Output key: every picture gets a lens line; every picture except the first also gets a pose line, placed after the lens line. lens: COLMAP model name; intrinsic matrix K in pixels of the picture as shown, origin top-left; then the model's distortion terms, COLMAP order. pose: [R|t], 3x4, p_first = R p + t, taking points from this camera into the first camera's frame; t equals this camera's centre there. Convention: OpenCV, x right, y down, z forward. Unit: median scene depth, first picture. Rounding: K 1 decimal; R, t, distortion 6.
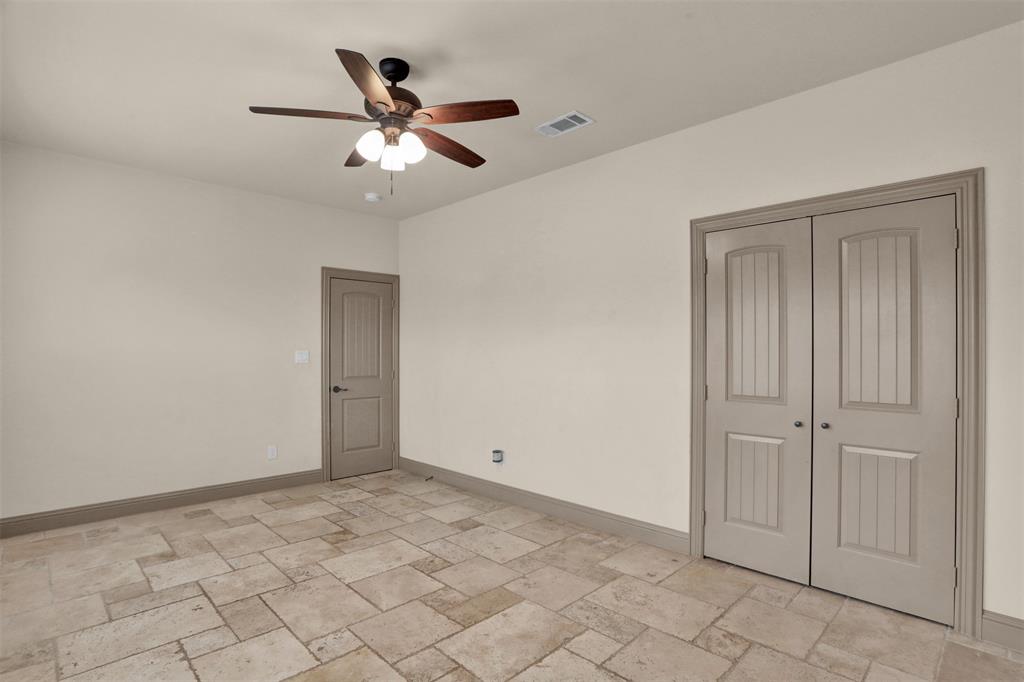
lens RADIAL K [[504.3, 0, 518.0], [0, 504.3, 344.8], [0, 0, 1]] dist [-0.026868, 0.005373]
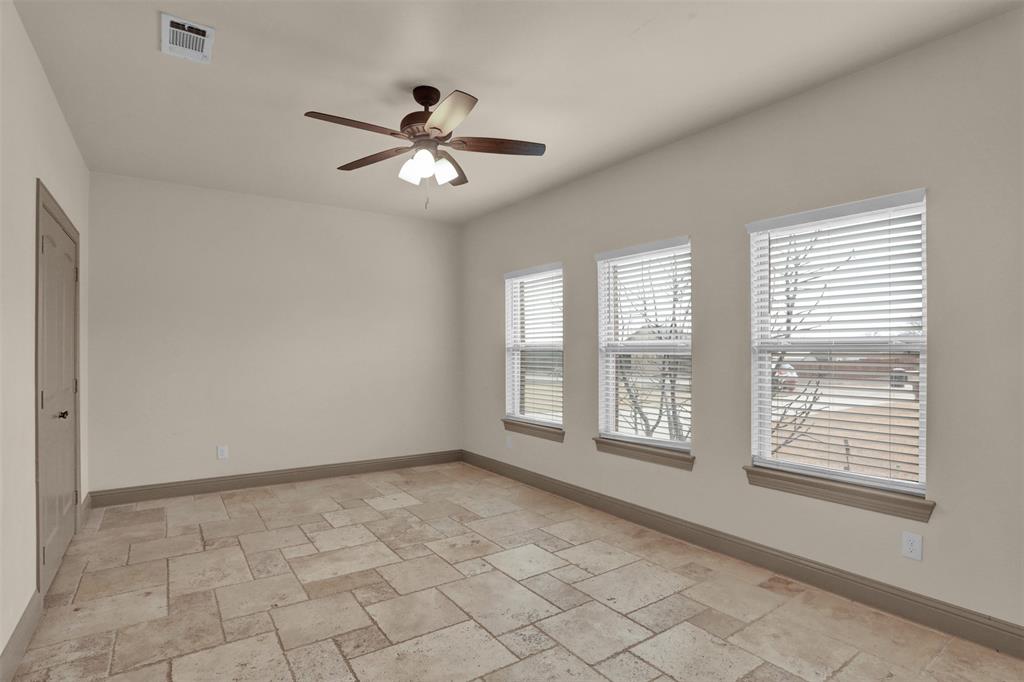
lens RADIAL K [[504.3, 0, 510.3], [0, 504.3, 347.0], [0, 0, 1]] dist [-0.026868, 0.005373]
pose [[-0.982521, 0.002365, 0.186135, -0.609462], [-0.000689, 0.999866, -0.016340, 0.031706], [-0.186149, -0.016182, -0.982388, 1.970047]]
